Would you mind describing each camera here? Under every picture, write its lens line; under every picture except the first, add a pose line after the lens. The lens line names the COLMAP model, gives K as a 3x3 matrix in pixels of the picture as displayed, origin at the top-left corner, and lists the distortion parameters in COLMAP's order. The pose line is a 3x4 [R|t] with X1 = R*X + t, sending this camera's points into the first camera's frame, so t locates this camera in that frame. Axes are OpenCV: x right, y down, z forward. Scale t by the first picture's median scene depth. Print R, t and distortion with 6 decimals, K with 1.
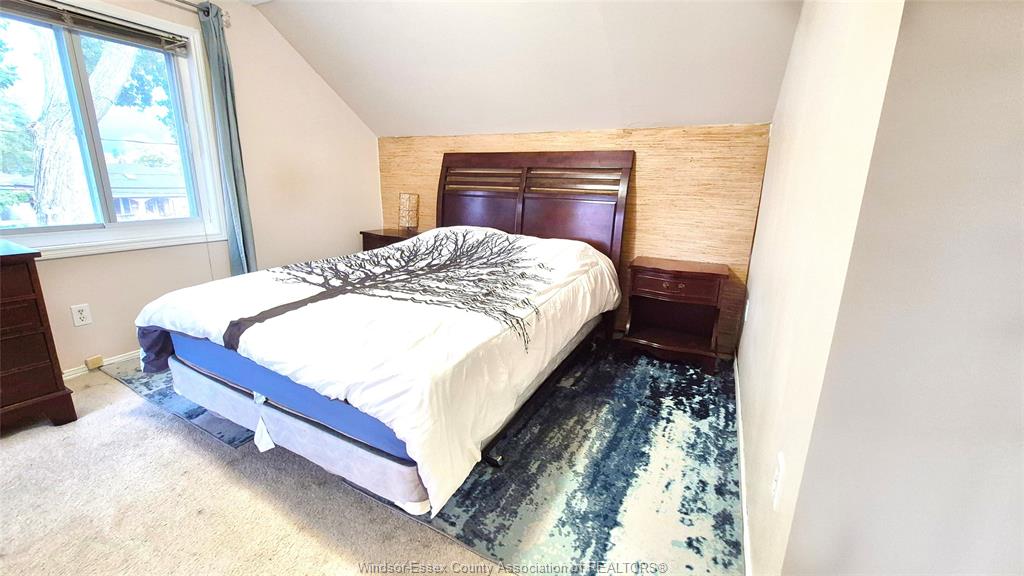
lens RADIAL K [[406.9, 0, 508.7], [0, 406.9, 275.5], [0, 0, 1]] dist [0.000478, -0.000148]
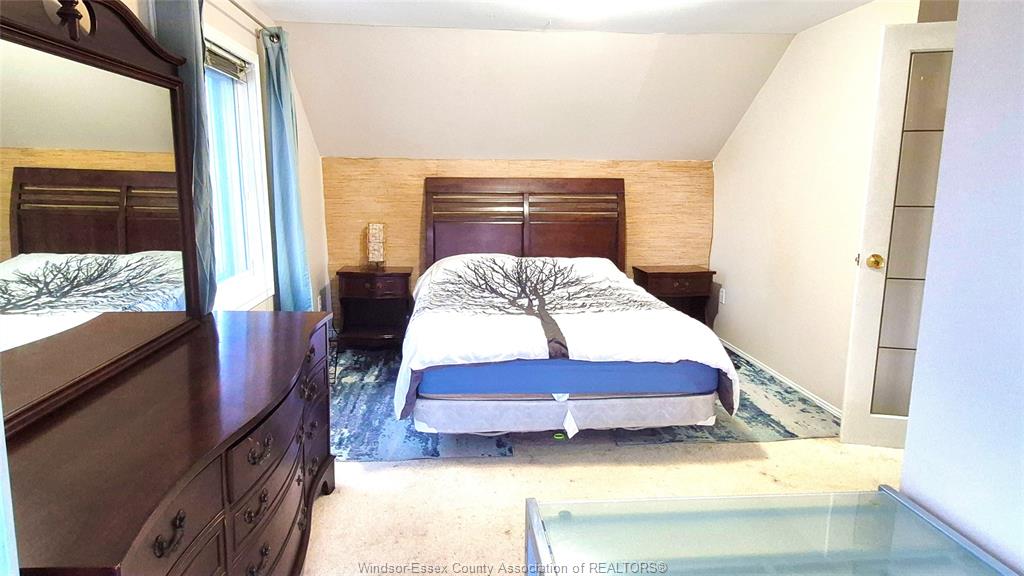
lens RADIAL K [[604.0, 0, 512.0], [0, 604.0, 288.0], [0, 0, 1]] dist [-0.000868, 0.000544]
pose [[0.836187, -0.115695, 0.536103, -1.038280], [0.137052, 0.990564, 0.000004, -0.036517], [-0.531045, 0.073470, 0.844153, -0.326614]]
